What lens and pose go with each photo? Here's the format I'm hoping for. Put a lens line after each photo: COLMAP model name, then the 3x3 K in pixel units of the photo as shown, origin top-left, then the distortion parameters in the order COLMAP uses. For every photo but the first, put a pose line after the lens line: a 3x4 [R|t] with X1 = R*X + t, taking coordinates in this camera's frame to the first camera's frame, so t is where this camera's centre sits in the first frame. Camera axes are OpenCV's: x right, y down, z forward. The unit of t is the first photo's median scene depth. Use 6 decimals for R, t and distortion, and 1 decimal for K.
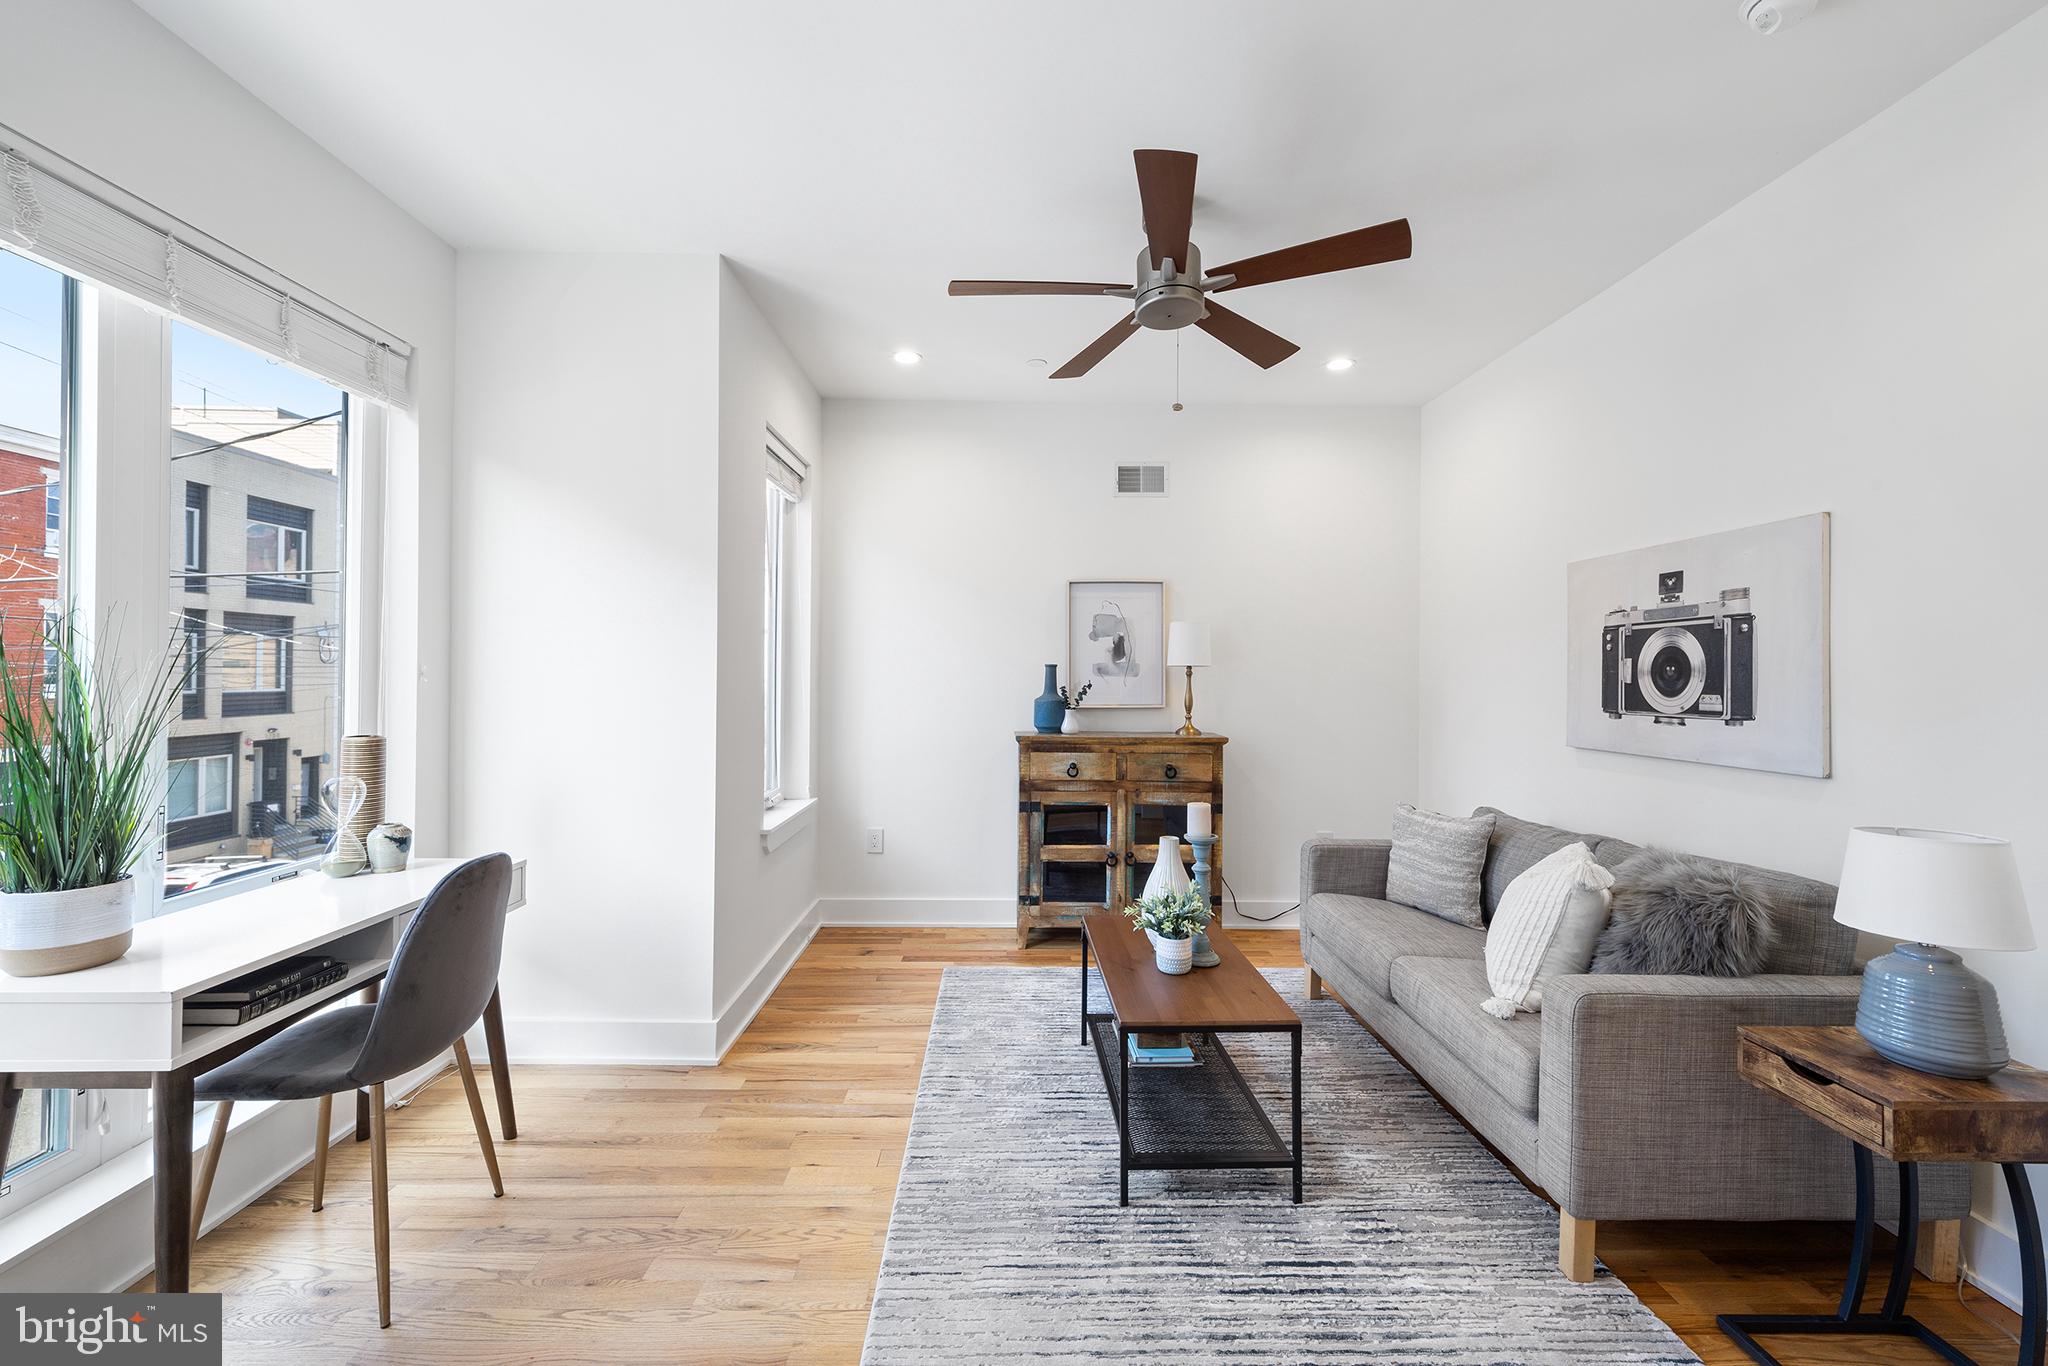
lens RADIAL K [[824.3, 0, 1020.0], [0, 824.3, 676.0], [0, 0, 1]] dist [0.000442, 0.000074]
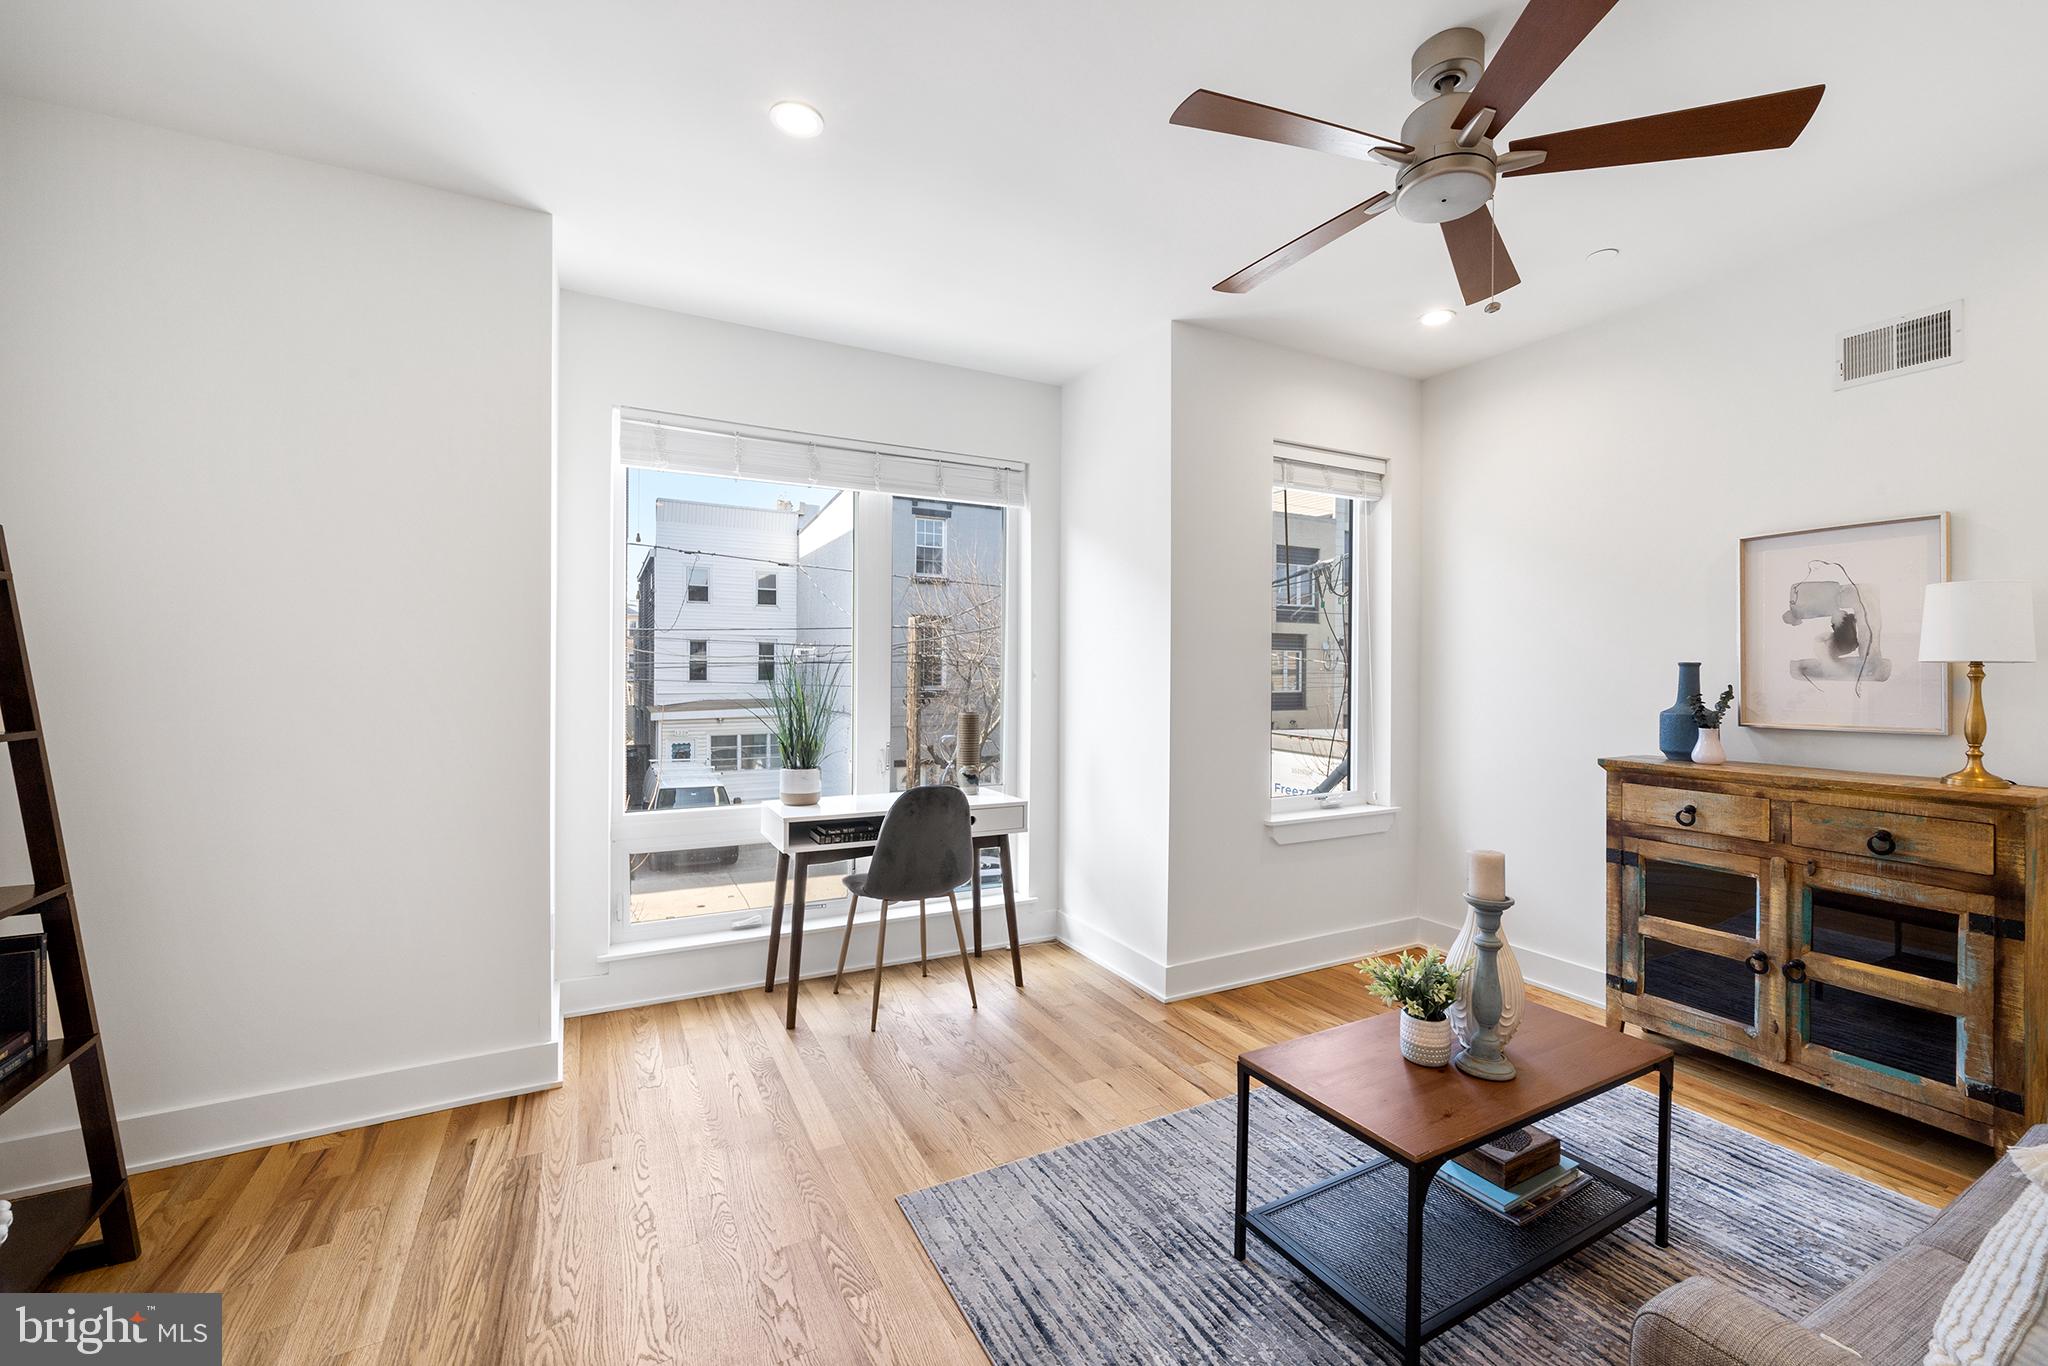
lens RADIAL K [[821.5, 0, 1024.0], [0, 821.5, 683.0], [0, 0, 1]] dist [-0.000308, 0.000105]
pose [[0.463543, 0.006690, -0.886049, 0.411947], [-0.006111, 0.999972, 0.004353, 0.003753], [0.886053, 0.003397, 0.463571, 0.188047]]
